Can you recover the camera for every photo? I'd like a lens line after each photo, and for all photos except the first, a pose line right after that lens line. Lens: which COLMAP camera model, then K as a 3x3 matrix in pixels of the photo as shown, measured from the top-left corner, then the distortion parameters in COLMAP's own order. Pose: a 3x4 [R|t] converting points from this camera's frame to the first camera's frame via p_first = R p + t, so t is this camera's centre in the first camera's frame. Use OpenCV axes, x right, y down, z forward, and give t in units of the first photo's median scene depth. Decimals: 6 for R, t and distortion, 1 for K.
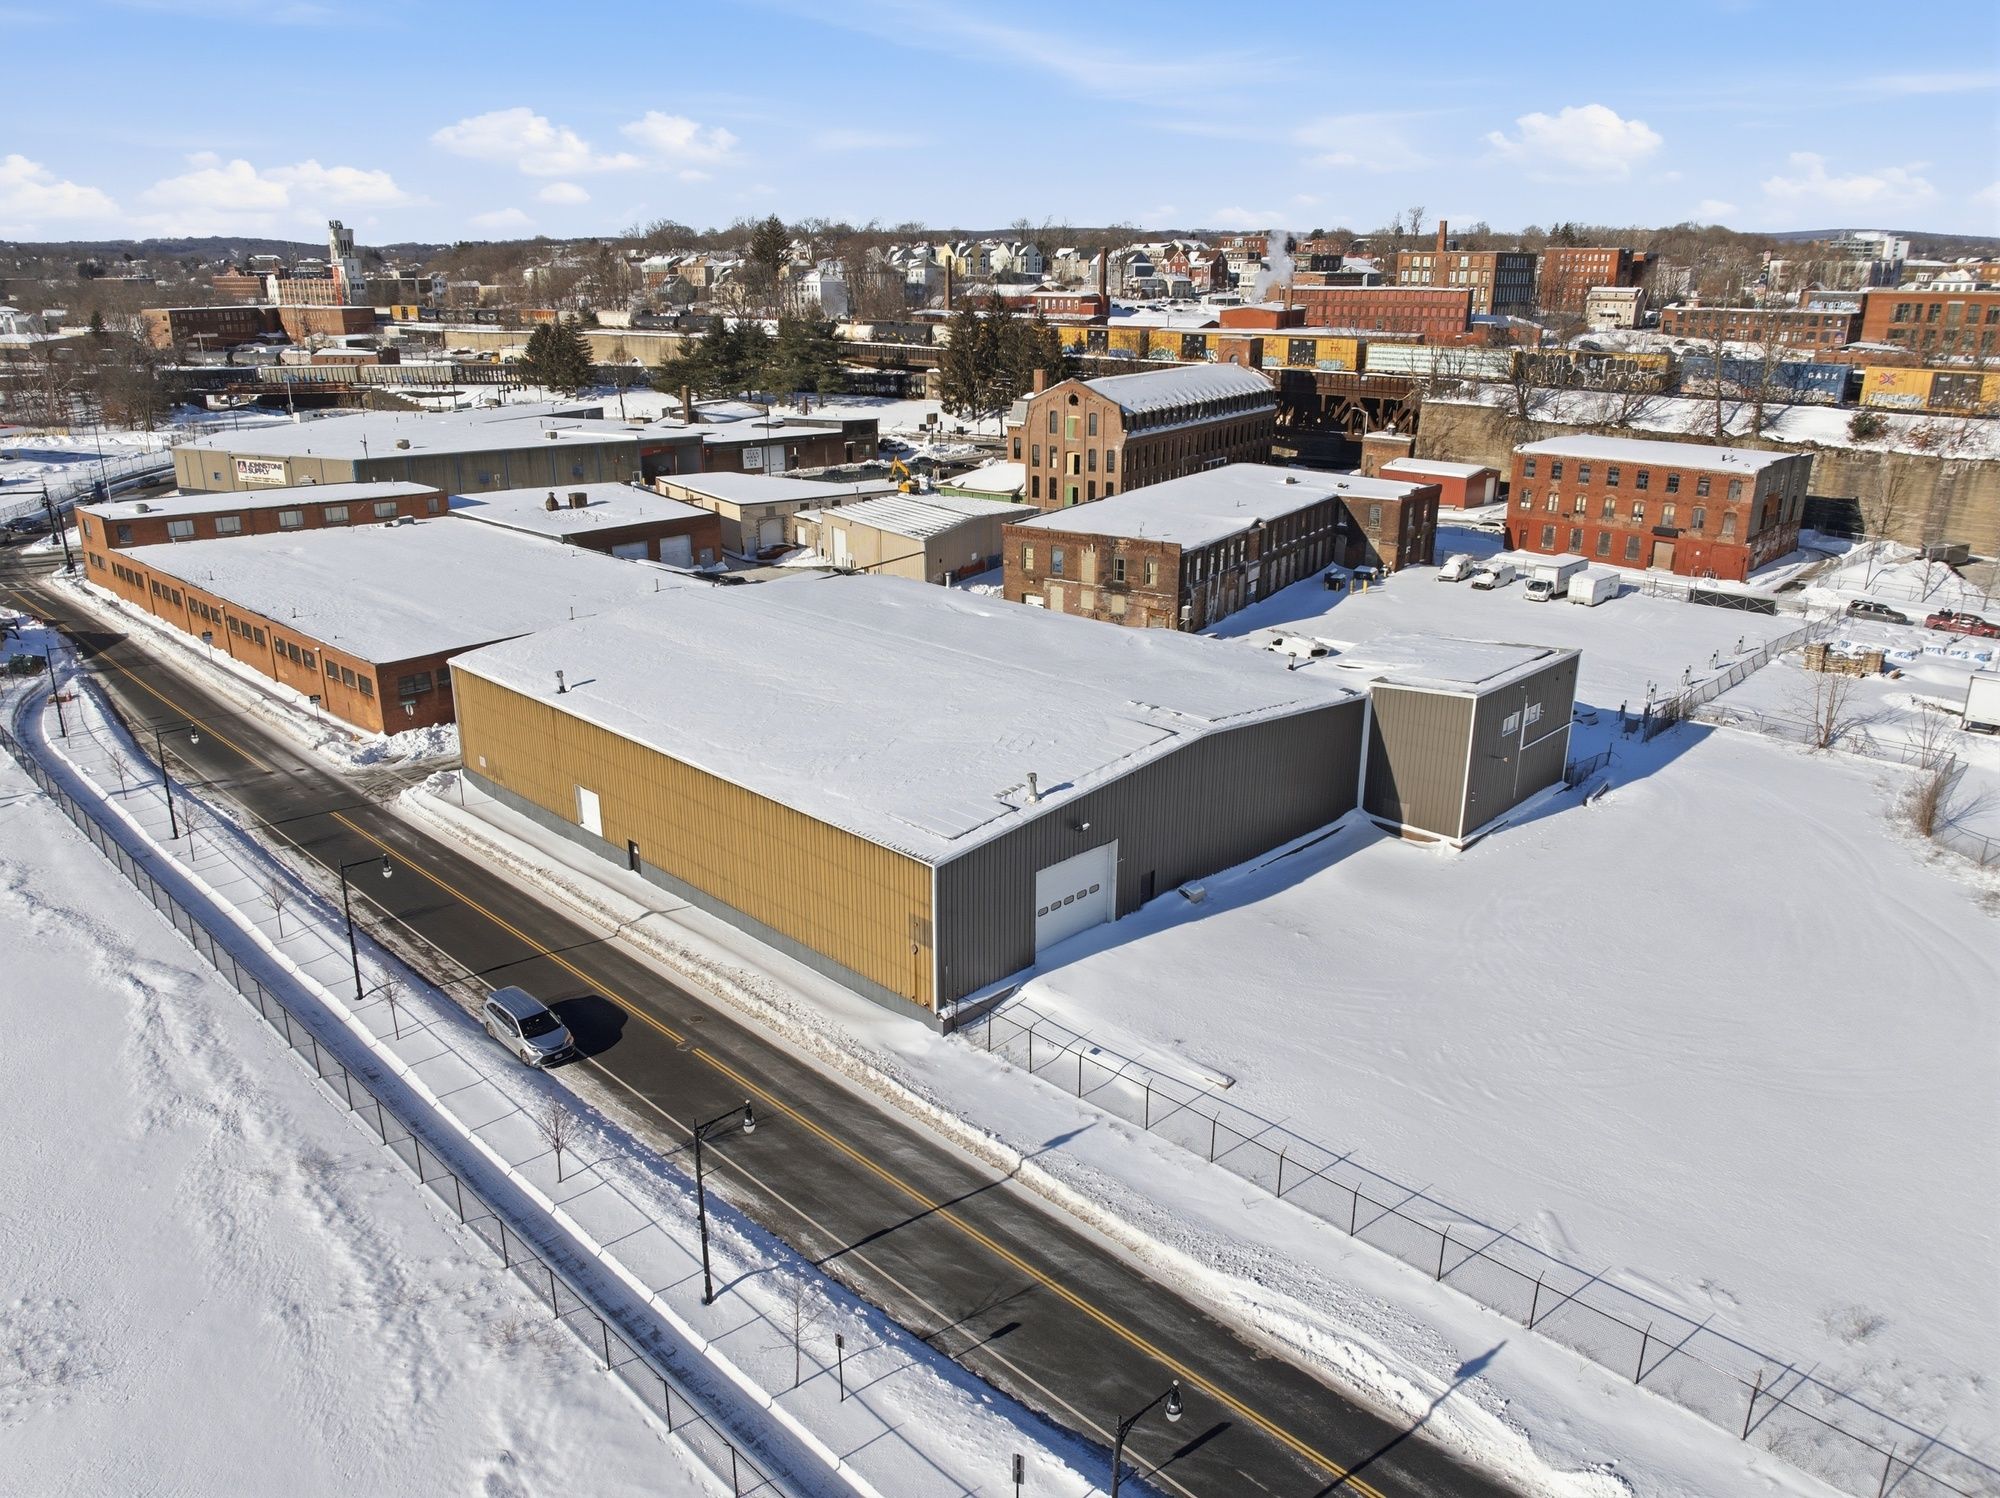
lens RADIAL K [[1386.8, 0, 1000.0], [0, 1386.8, 749.0], [0, 0, 1]] dist [-0.032558, -0.007778]
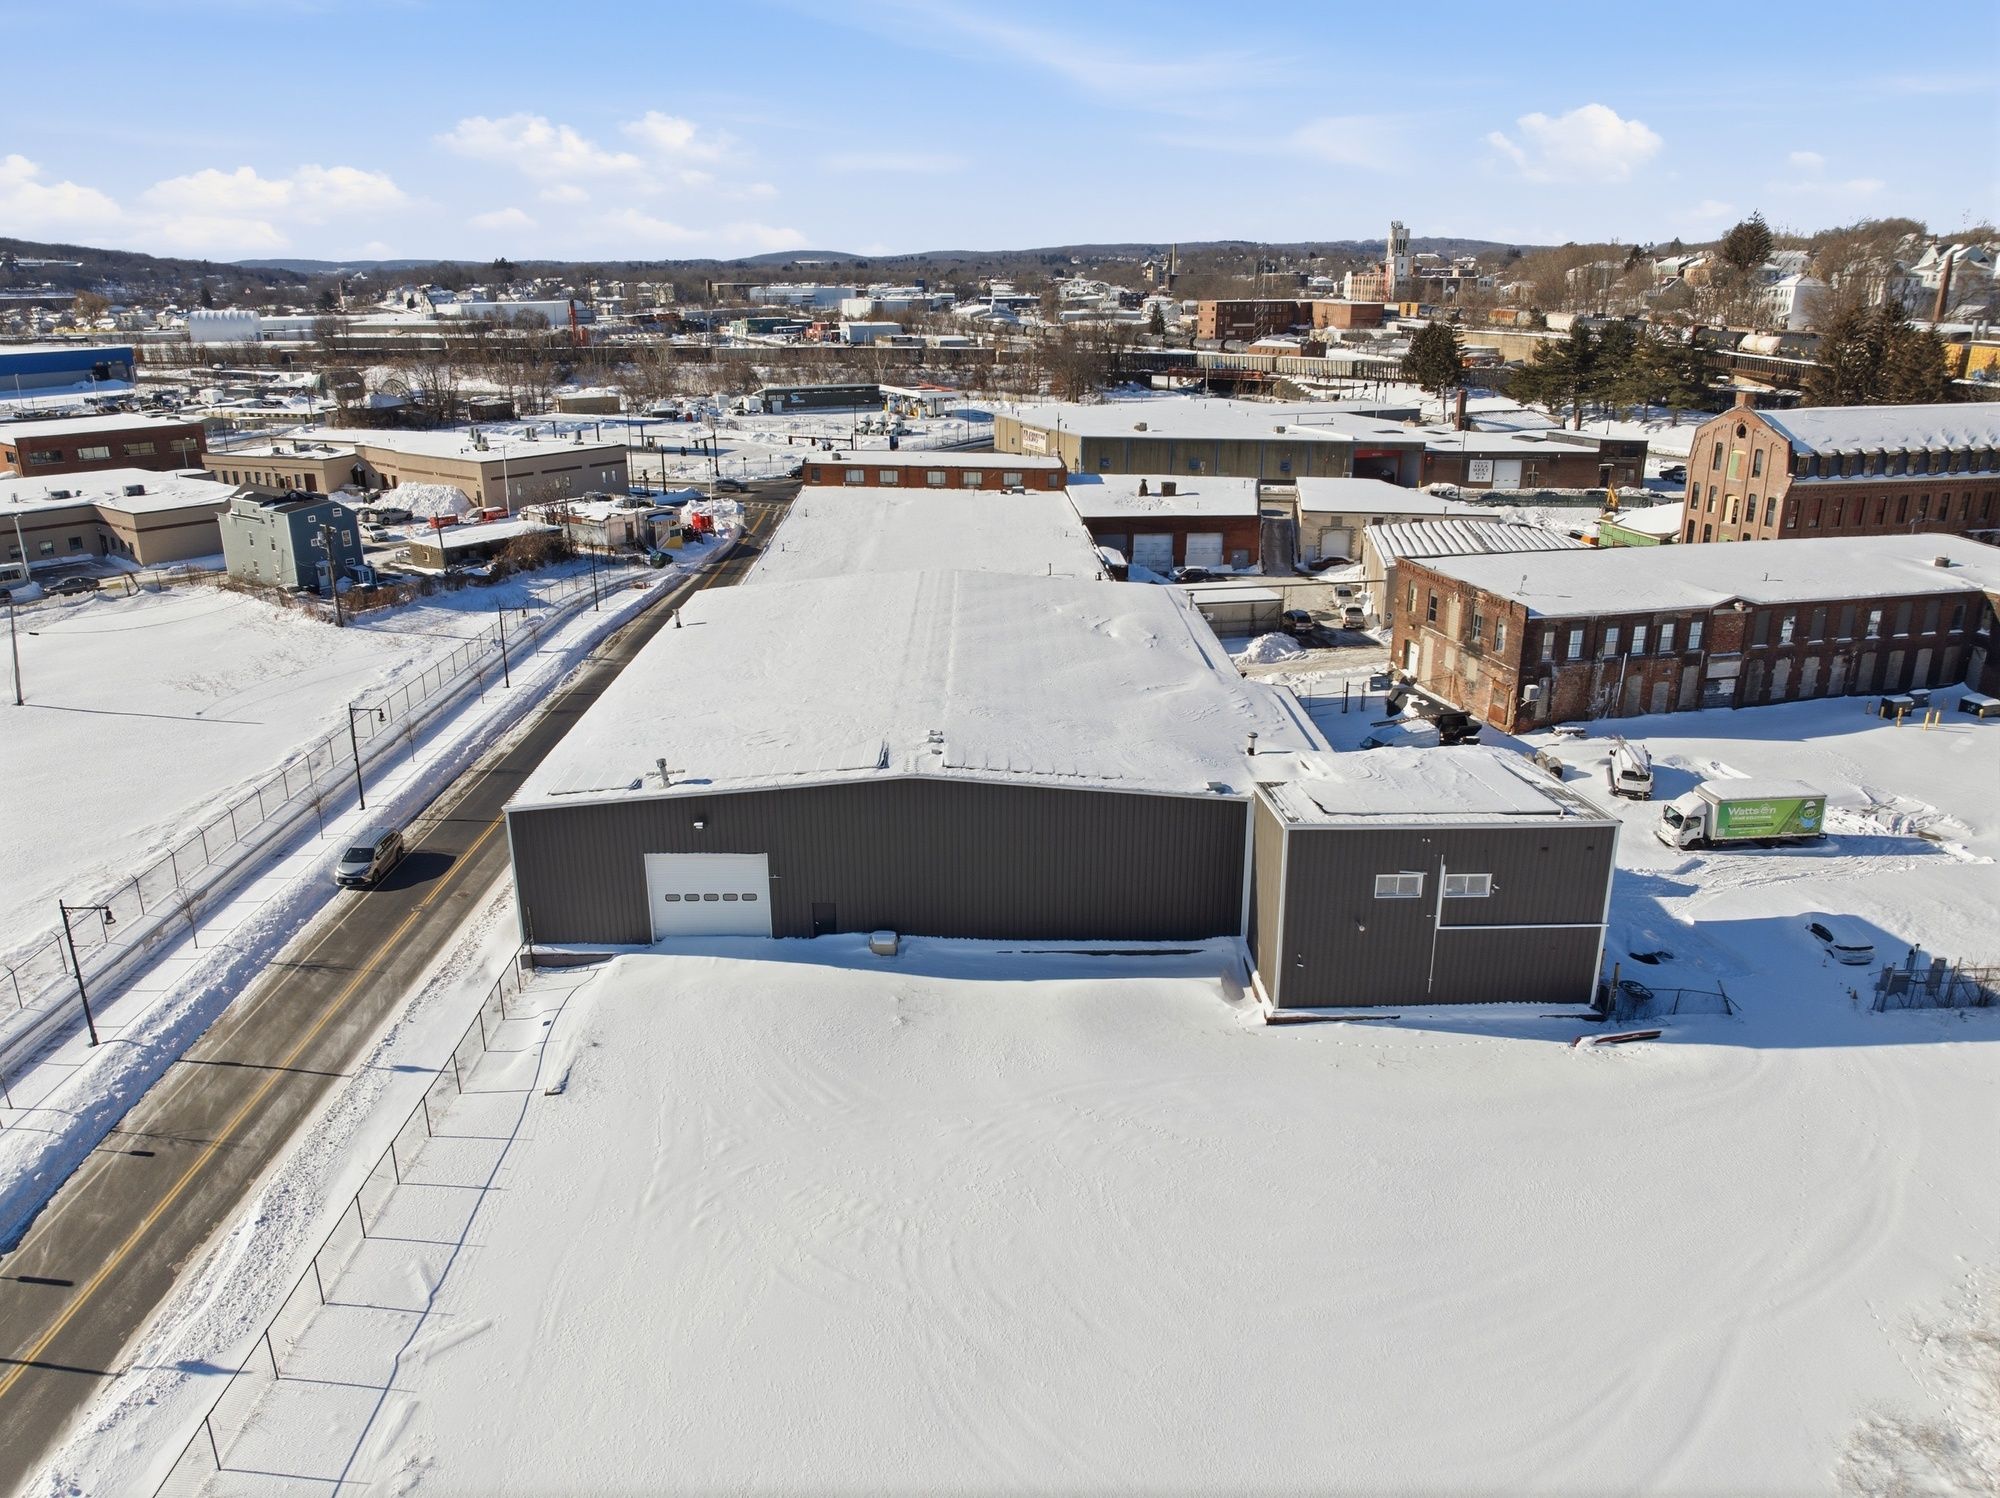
lens RADIAL K [[1386.8, 0, 1000.0], [0, 1386.8, 749.0], [0, 0, 1]] dist [-0.032558, -0.007778]
pose [[0.717035, 0.220966, -0.661086, 0.339282], [-0.221020, 0.971557, 0.085014, -0.050996], [0.661068, 0.085155, 0.745478, 0.157298]]
